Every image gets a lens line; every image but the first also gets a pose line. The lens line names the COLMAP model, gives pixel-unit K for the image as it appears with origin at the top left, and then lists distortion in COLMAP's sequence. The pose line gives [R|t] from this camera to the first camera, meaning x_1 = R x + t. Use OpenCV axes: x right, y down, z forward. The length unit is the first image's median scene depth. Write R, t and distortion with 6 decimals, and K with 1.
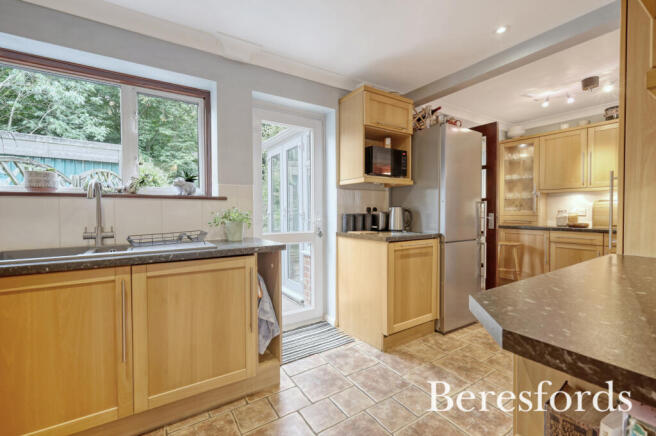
lens RADIAL K [[283.8, 0, 328.8], [0, 283.8, 216.5], [0, 0, 1]] dist [0.007363, 0.000628]
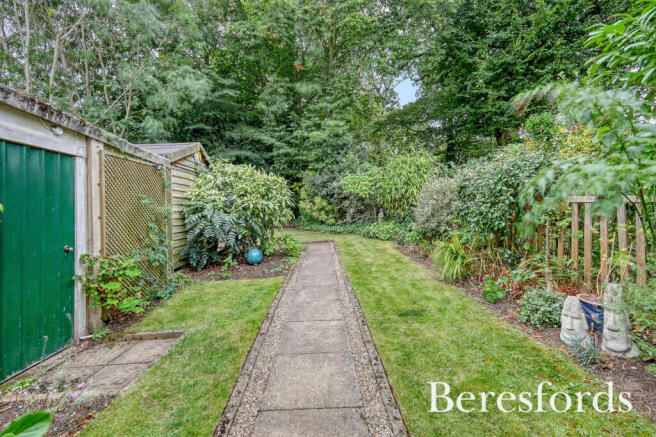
lens RADIAL K [[283.8, 0, 343.3], [0, 283.8, 201.8], [0, 0, 1]] dist [0.007363, 0.000628]
pose [[0.866417, -0.010327, -0.499215, -1.563364], [-0.005559, 0.999525, -0.030325, -0.213594], [0.499291, 0.029049, 0.865947, 4.273803]]
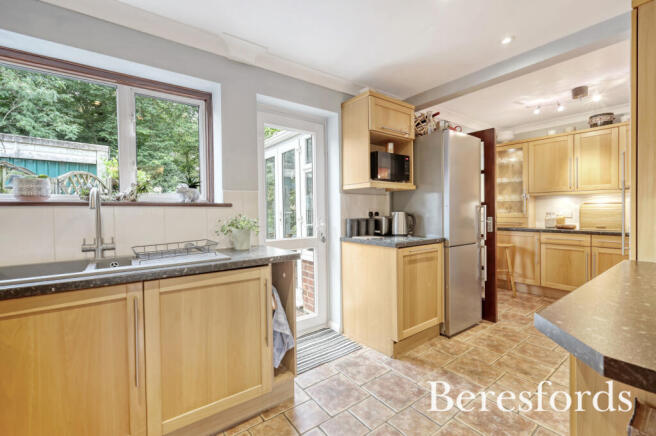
lens RADIAL K [[283.8, 0, 329.5], [0, 283.8, 215.1], [0, 0, 1]] dist [0.007363, 0.000628]
pose [[0.997809, -0.008469, 0.065609, -0.090379], [0.008845, 0.999946, -0.005444, -0.021097], [-0.065559, 0.006013, 0.997831, 0.018319]]
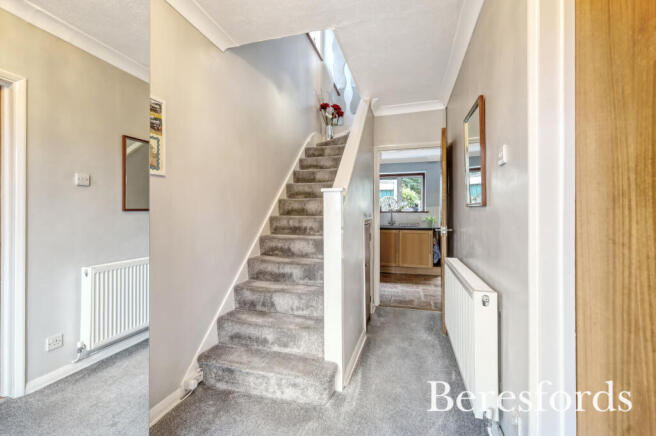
lens RADIAL K [[283.8, 0, 327.7], [0, 283.8, 216.6], [0, 0, 1]] dist [0.007363, 0.000628]
pose [[0.660309, 0.003774, -0.750984, 1.030842], [-0.024149, 0.999577, -0.016209, 0.046276], [0.750605, 0.028839, 0.660121, -1.504061]]
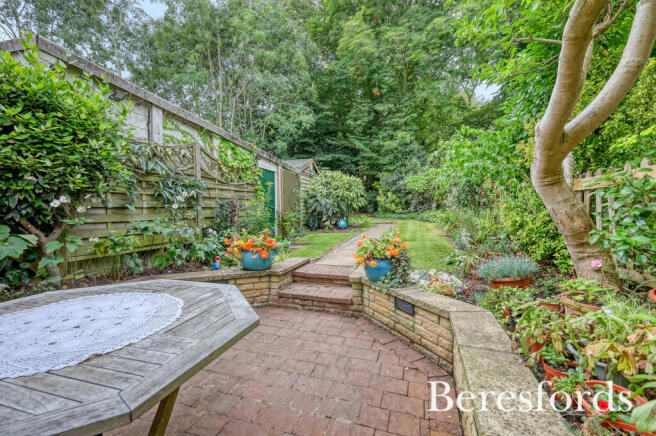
lens RADIAL K [[283.8, 0, 341.0], [0, 283.8, 206.4], [0, 0, 1]] dist [0.007363, 0.000628]
pose [[0.665669, 0.010136, -0.746179, -0.301254], [-0.022012, 0.999739, -0.006057, -0.054063], [0.745923, 0.020457, 0.665718, 3.184380]]
